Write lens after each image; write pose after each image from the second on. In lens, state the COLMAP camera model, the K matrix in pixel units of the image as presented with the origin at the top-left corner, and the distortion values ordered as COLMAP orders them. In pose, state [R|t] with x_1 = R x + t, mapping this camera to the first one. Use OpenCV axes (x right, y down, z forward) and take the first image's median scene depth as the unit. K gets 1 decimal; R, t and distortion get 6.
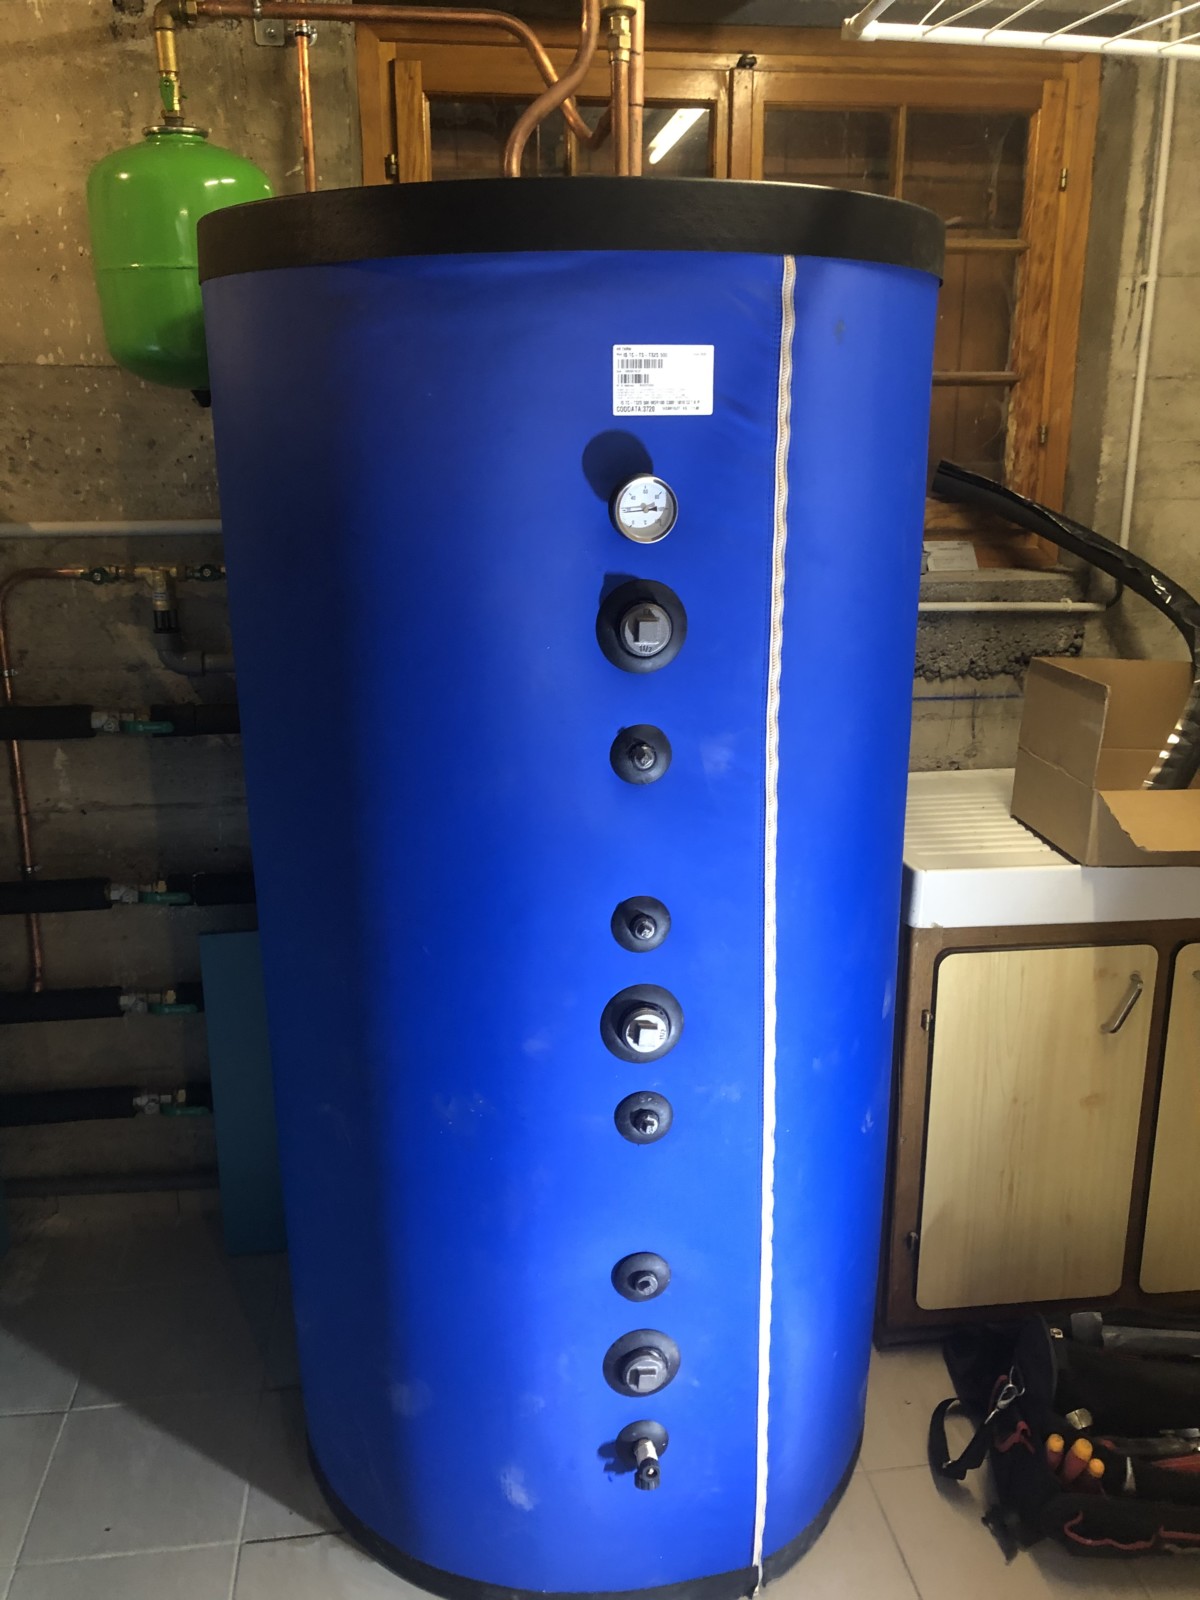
lens RADIAL K [[1305.0, 0, 601.4], [0, 1305.0, 801.0], [0, 0, 1]] dist [0.021436, -0.076652]
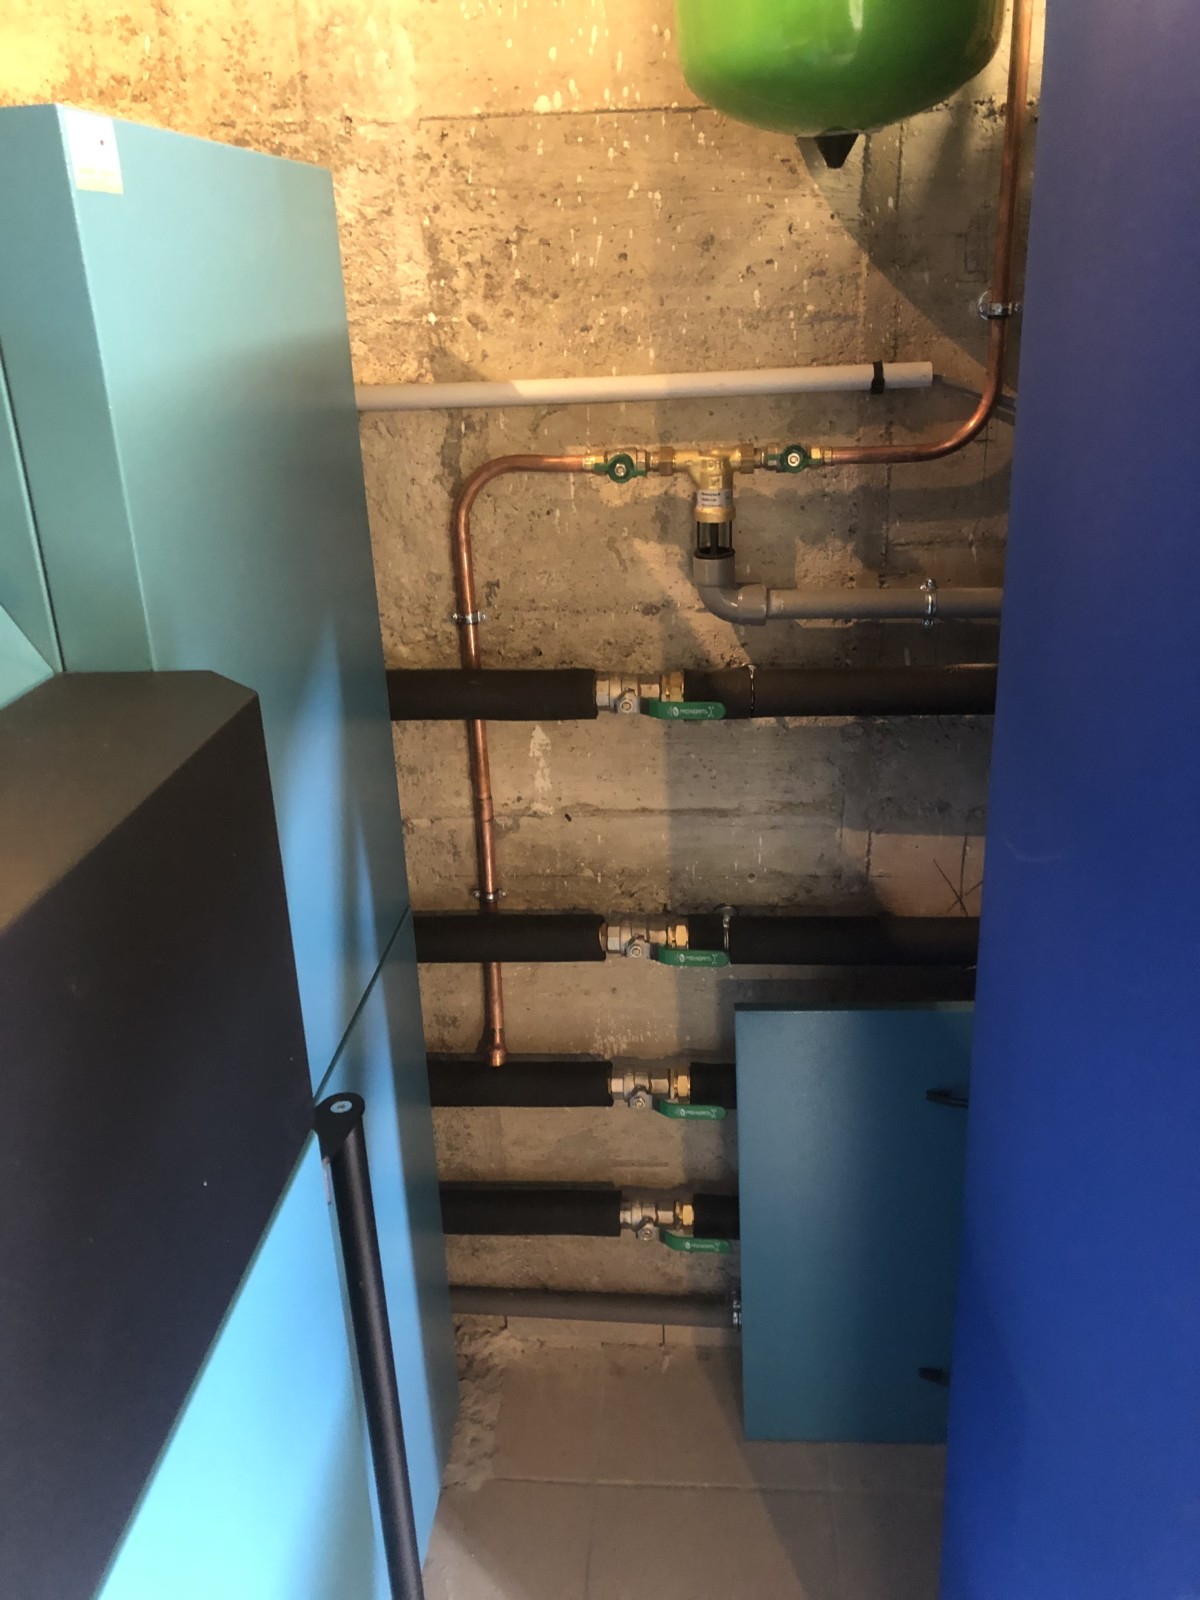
lens RADIAL K [[1305.0, 0, 594.7], [0, 1305.0, 808.0], [0, 0, 1]] dist [0.021436, -0.076652]
pose [[0.975496, 0.045506, -0.215259, -0.246272], [-0.017615, 0.991390, 0.129753, -0.088617], [0.219310, -0.122782, 0.967899, 0.360453]]
